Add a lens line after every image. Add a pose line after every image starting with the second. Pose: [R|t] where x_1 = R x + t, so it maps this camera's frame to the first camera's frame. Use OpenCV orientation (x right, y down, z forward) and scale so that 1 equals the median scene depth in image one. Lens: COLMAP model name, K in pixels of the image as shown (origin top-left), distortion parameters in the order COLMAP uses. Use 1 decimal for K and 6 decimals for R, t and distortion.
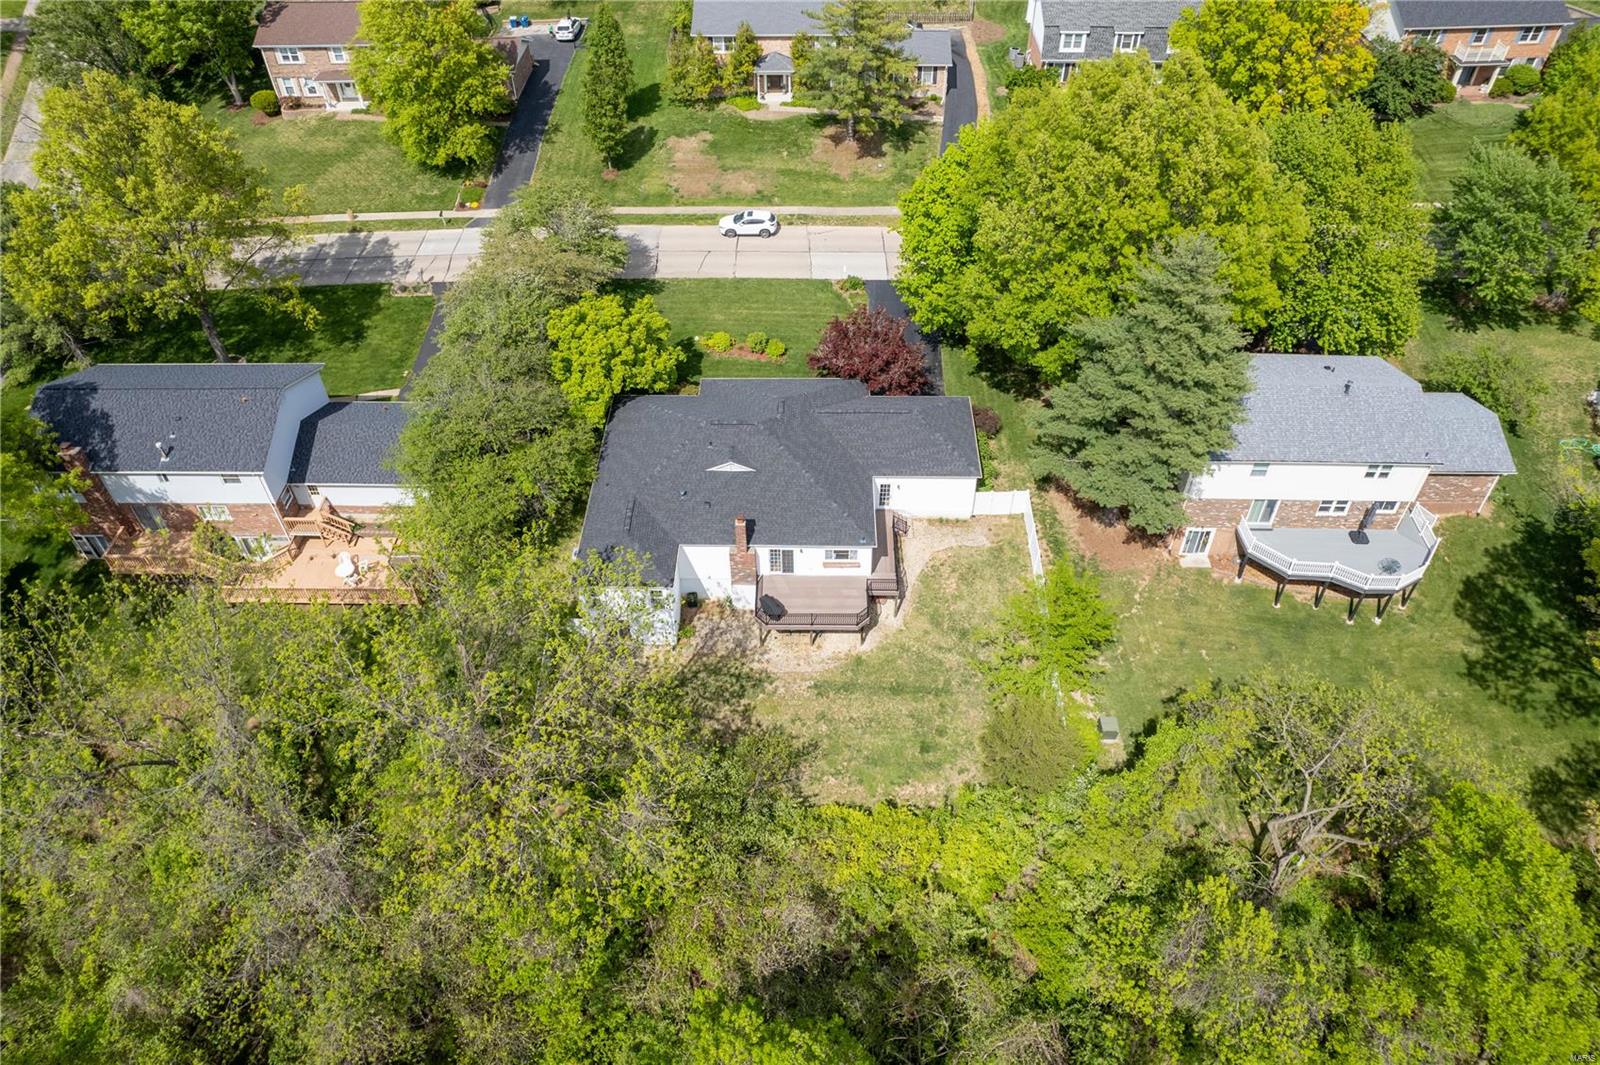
lens RADIAL K [[1079.6, 0, 789.9], [0, 1079.6, 506.3], [0, 0, 1]] dist [-0.063451, 0.052225]
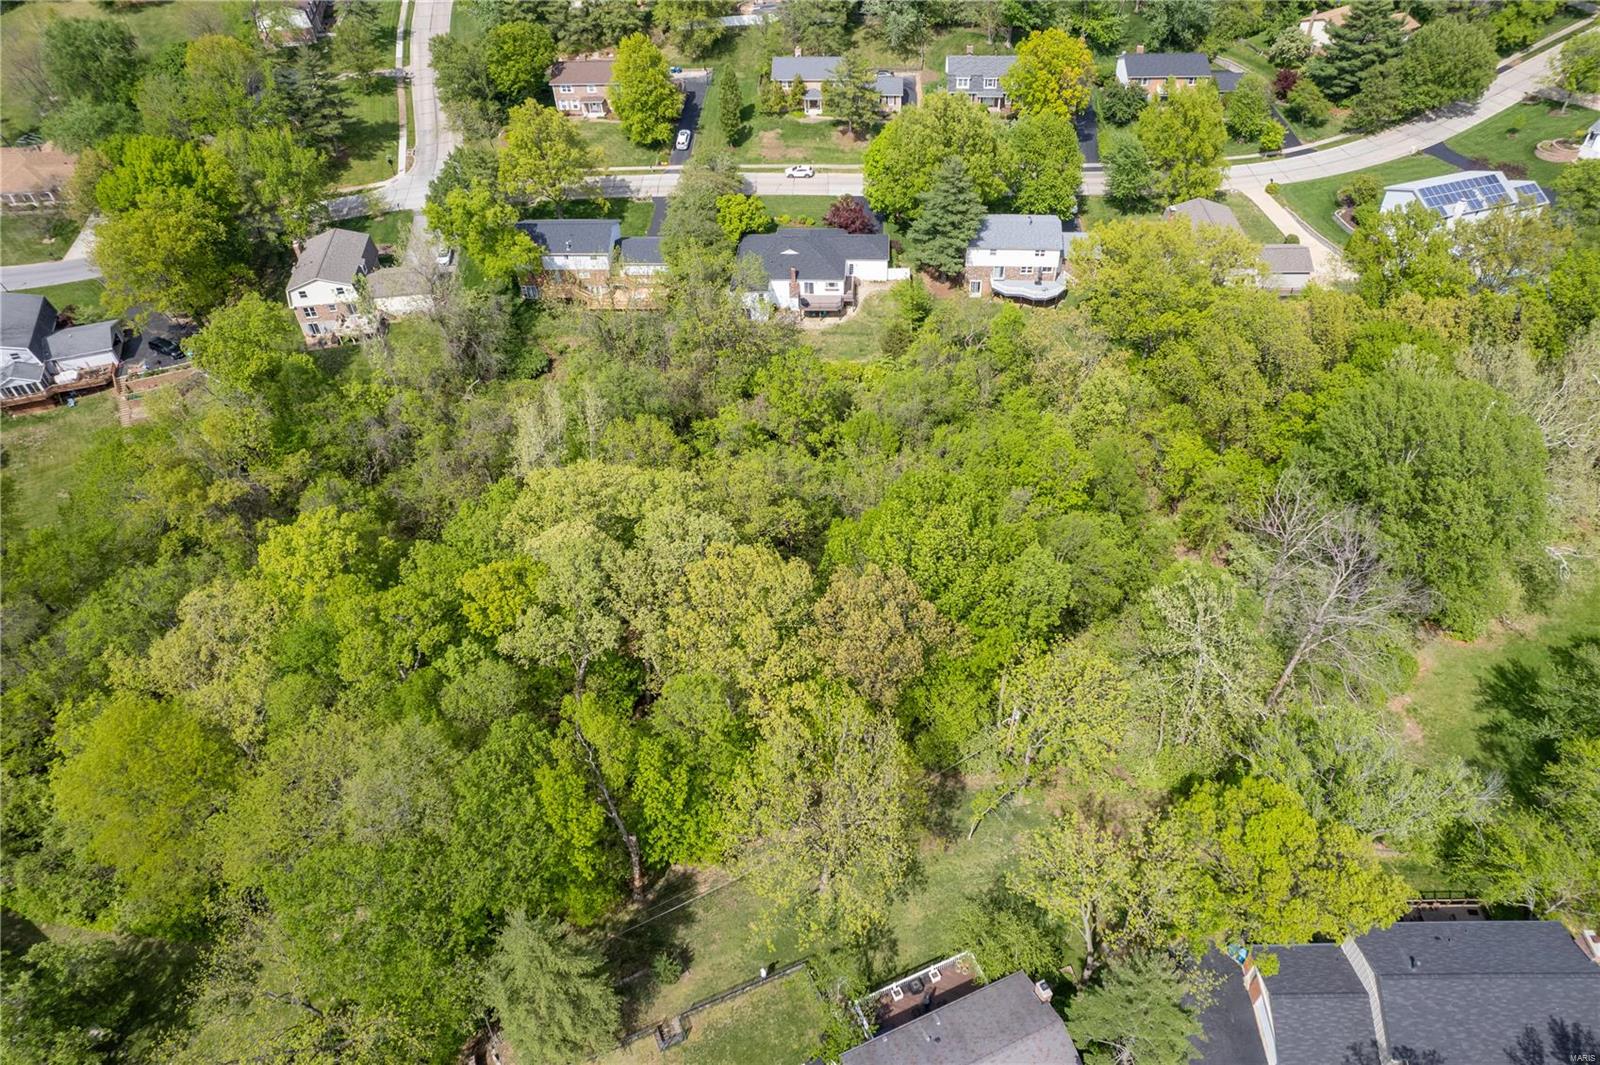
lens RADIAL K [[1079.6, 0, 838.5], [0, 1079.6, 573.3], [0, 0, 1]] dist [-0.063451, 0.052225]
pose [[0.999919, 0.006553, -0.010915, 0.072739], [-0.006183, 0.999417, 0.033588, 0.493955], [0.011129, -0.033518, 0.999376, -1.222740]]
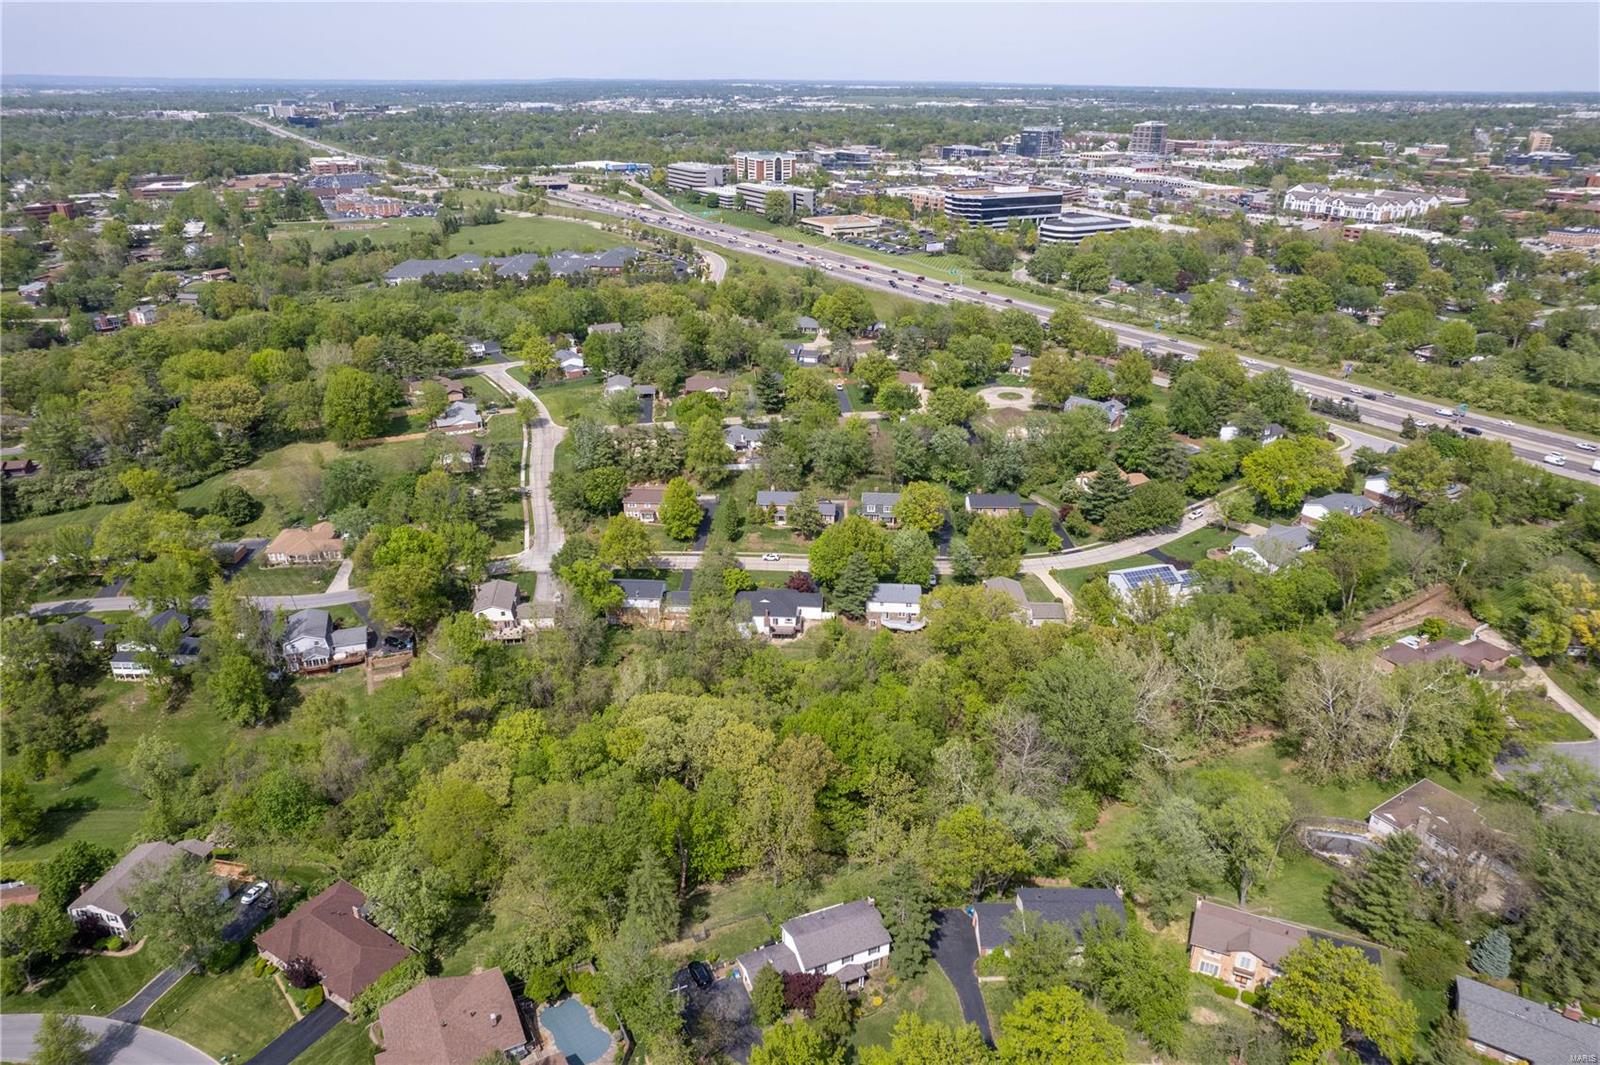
lens RADIAL K [[1079.6, 0, 789.2], [0, 1079.6, 534.2], [0, 0, 1]] dist [-0.063451, 0.052225]
pose [[0.999297, 0.027541, -0.025427, 0.117558], [-0.034493, 0.941170, -0.336167, 0.925051], [0.014673, 0.336808, 0.941459, -2.546423]]
